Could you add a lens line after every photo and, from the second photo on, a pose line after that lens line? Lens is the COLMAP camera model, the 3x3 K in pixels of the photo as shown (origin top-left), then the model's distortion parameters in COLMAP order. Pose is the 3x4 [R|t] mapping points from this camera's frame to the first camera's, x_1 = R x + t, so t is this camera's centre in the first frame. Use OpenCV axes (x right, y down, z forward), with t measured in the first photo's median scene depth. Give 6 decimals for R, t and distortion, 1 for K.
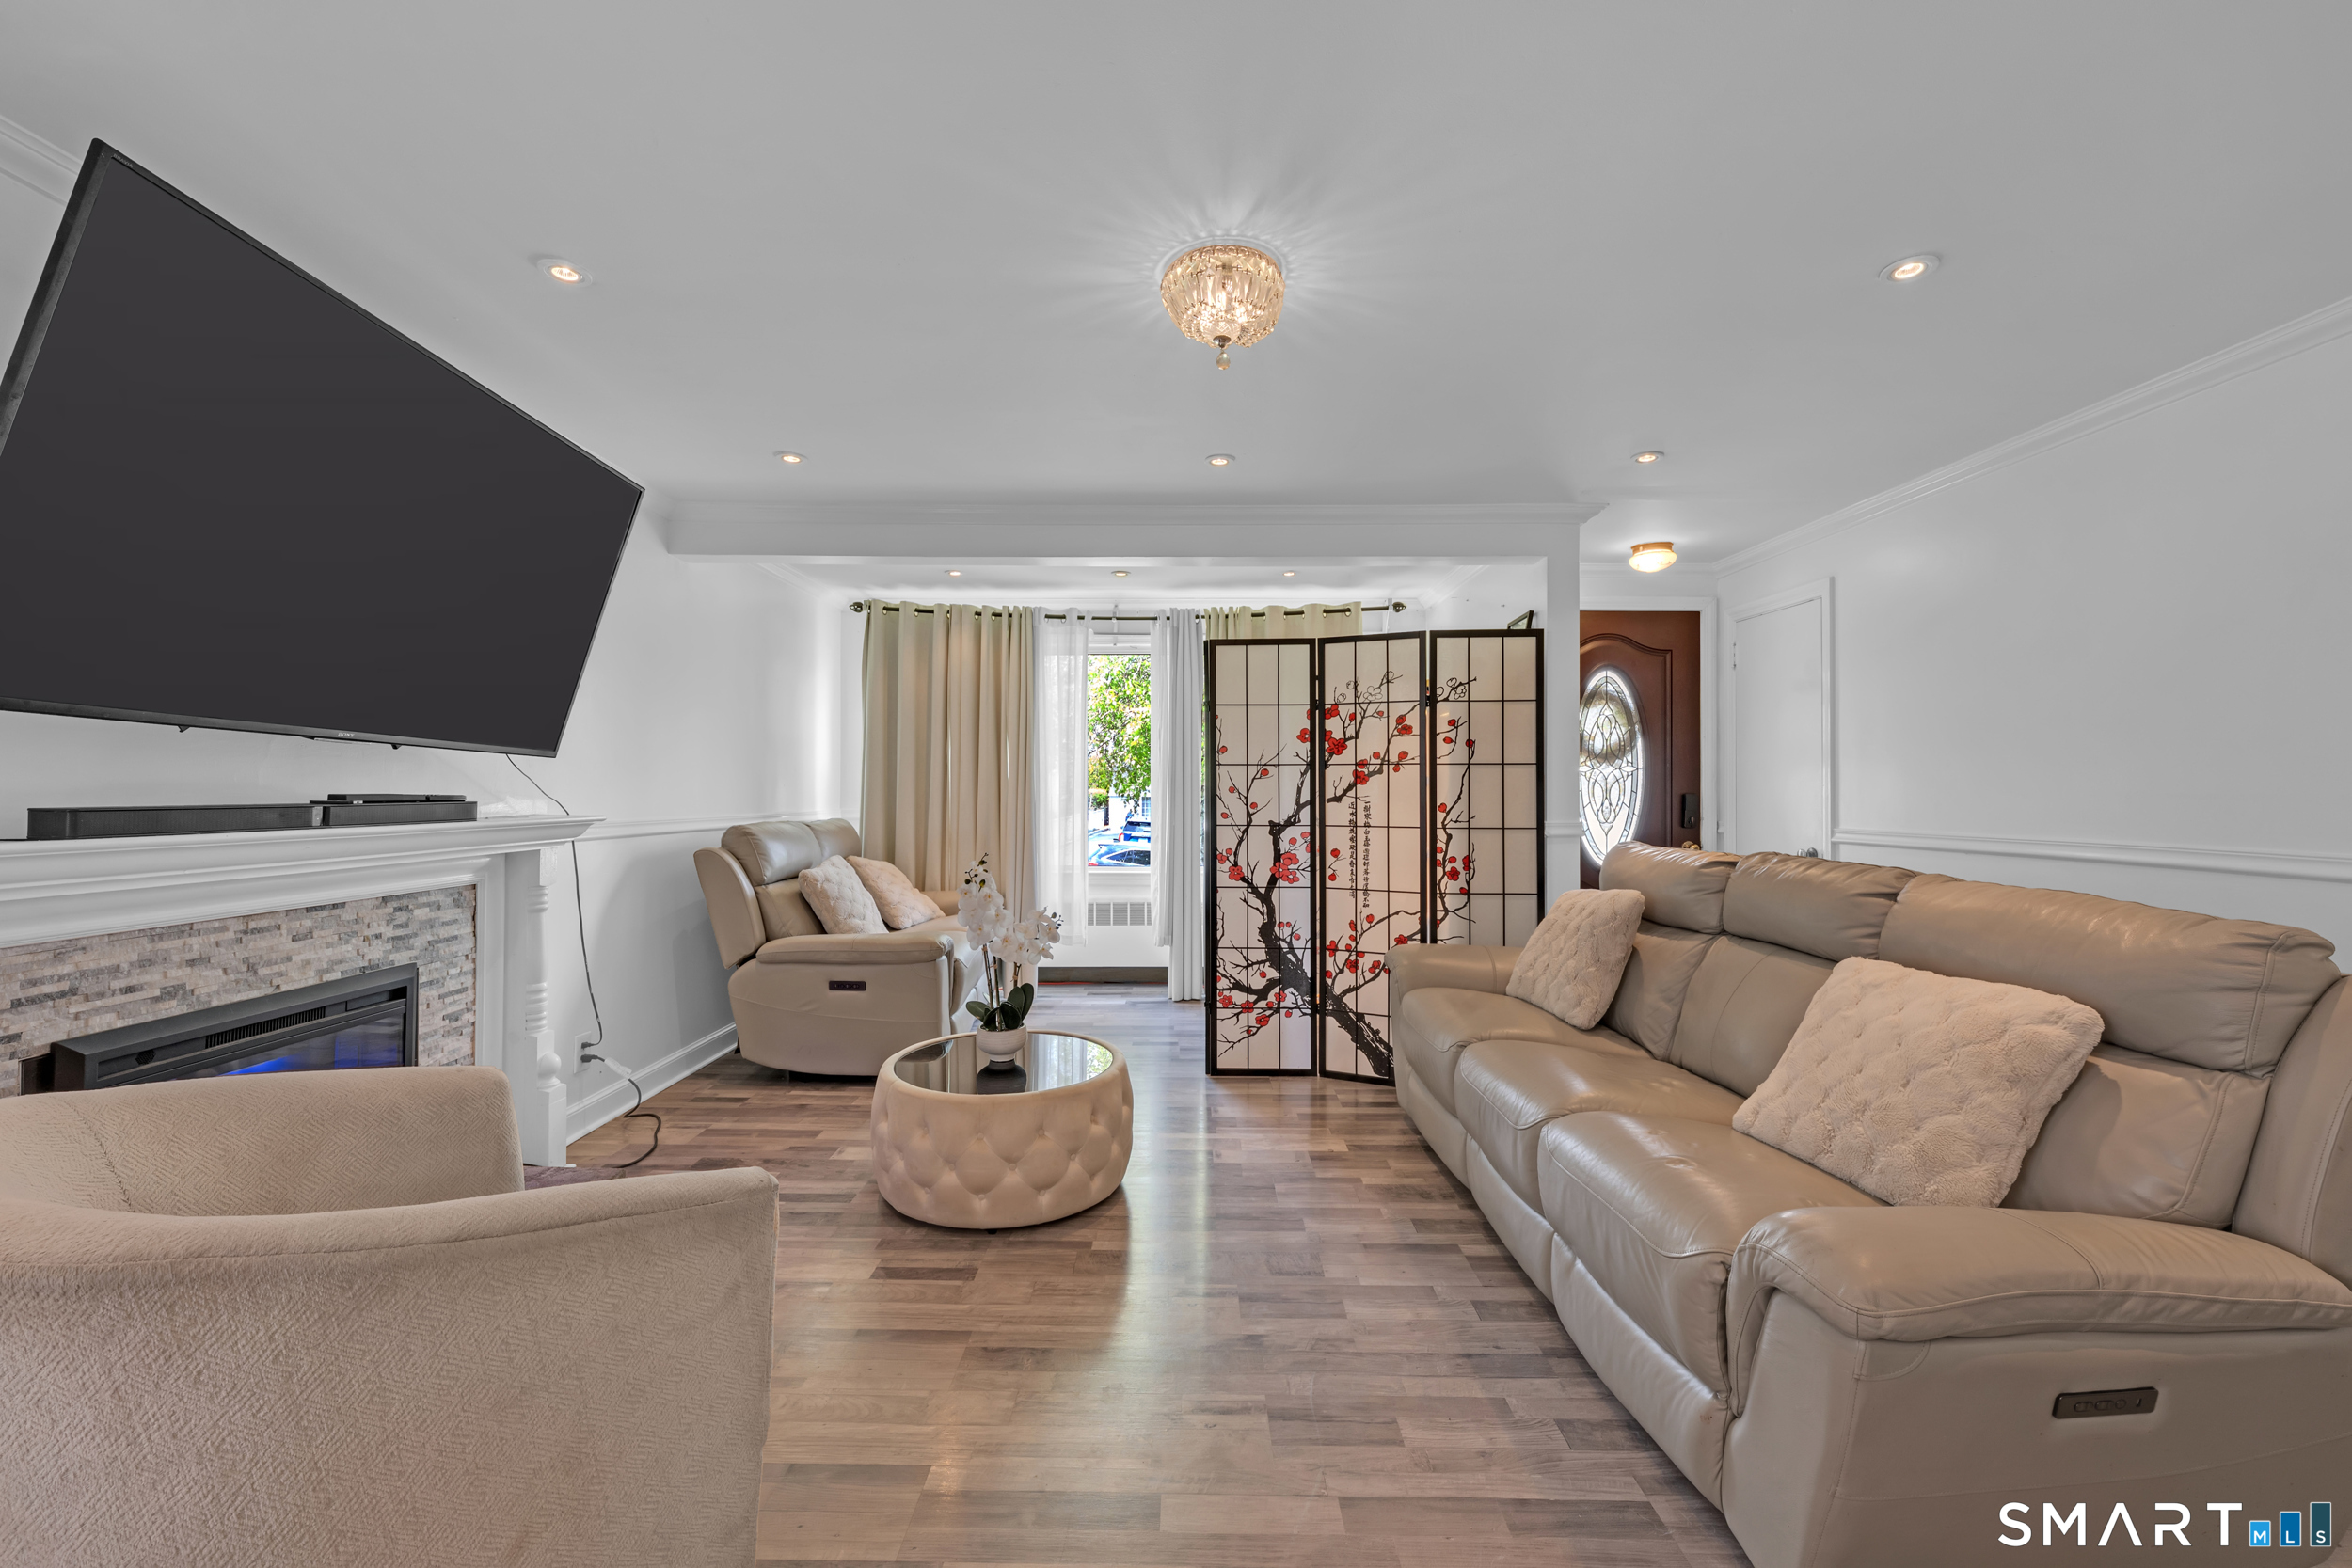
lens RADIAL K [[933.8, 0, 1176.0], [0, 933.8, 784.0], [0, 0, 1]] dist [-0.000586, 0.000148]
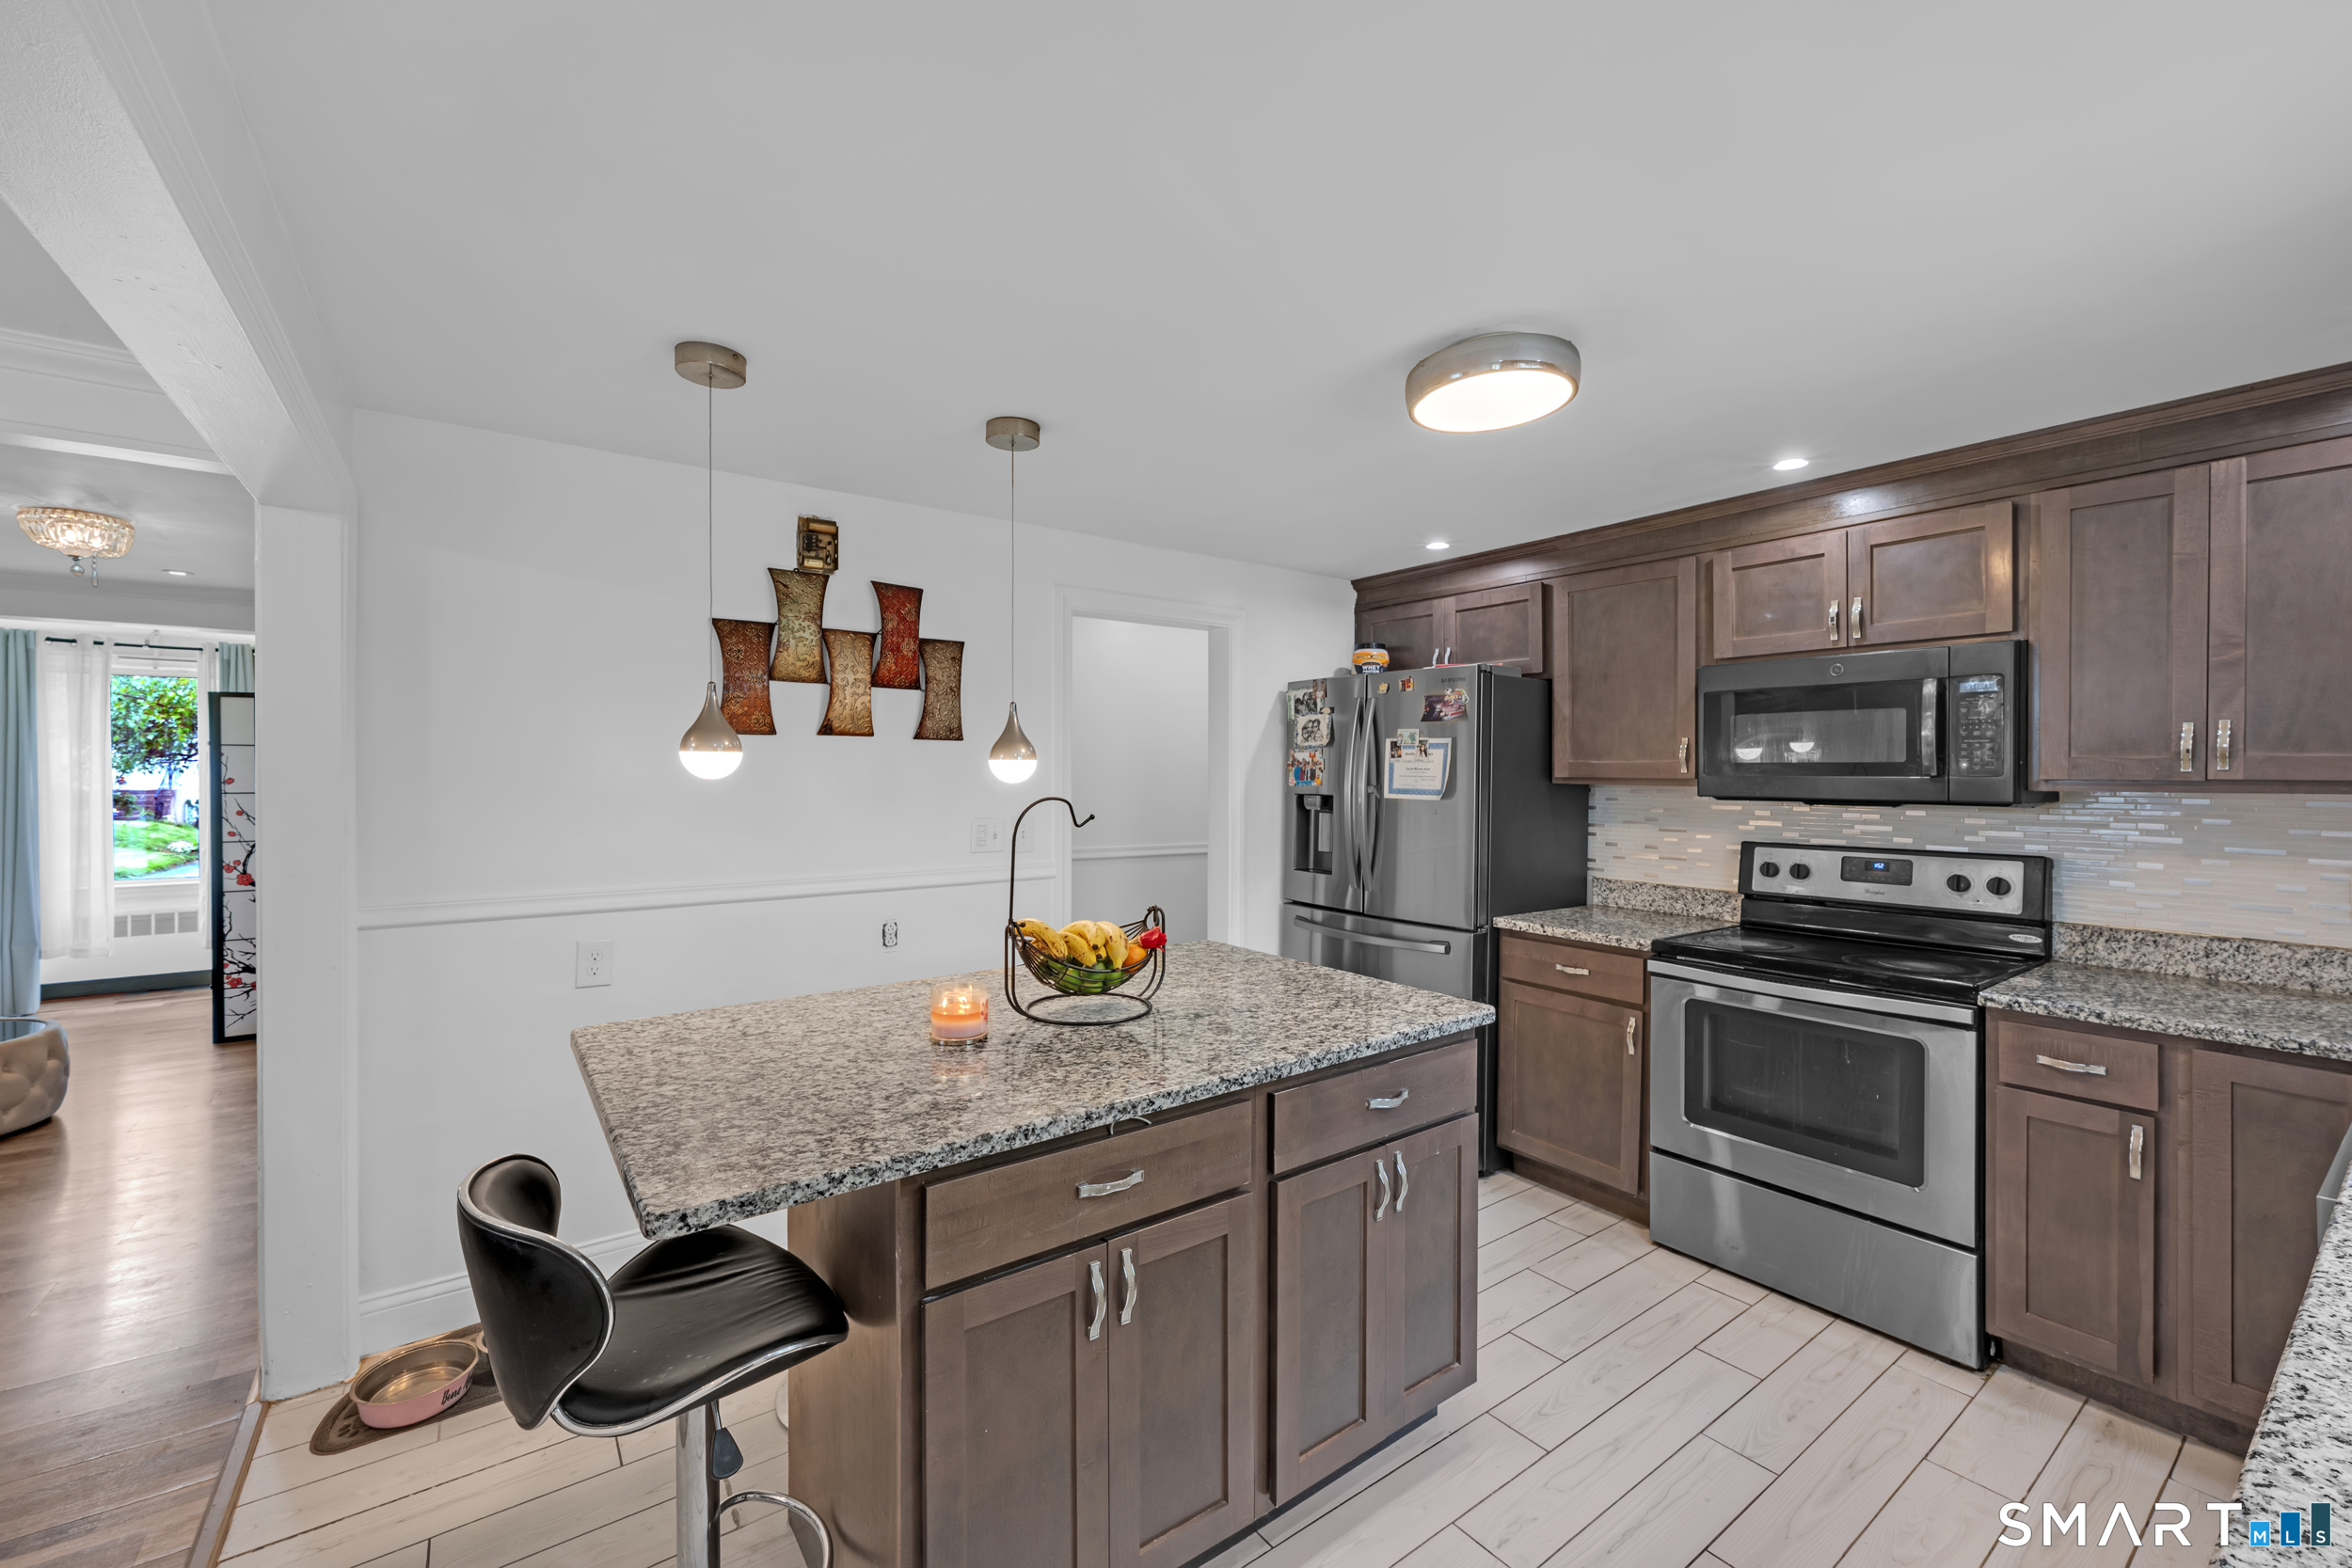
lens RADIAL K [[933.8, 0, 1176.0], [0, 933.8, 784.0], [0, 0, 1]] dist [-0.000586, 0.000148]
pose [[0.797220, -0.006628, 0.603653, 0.307983], [-0.004507, 0.999847, 0.016930, -0.060160], [-0.603673, -0.016218, 0.797067, -0.756831]]
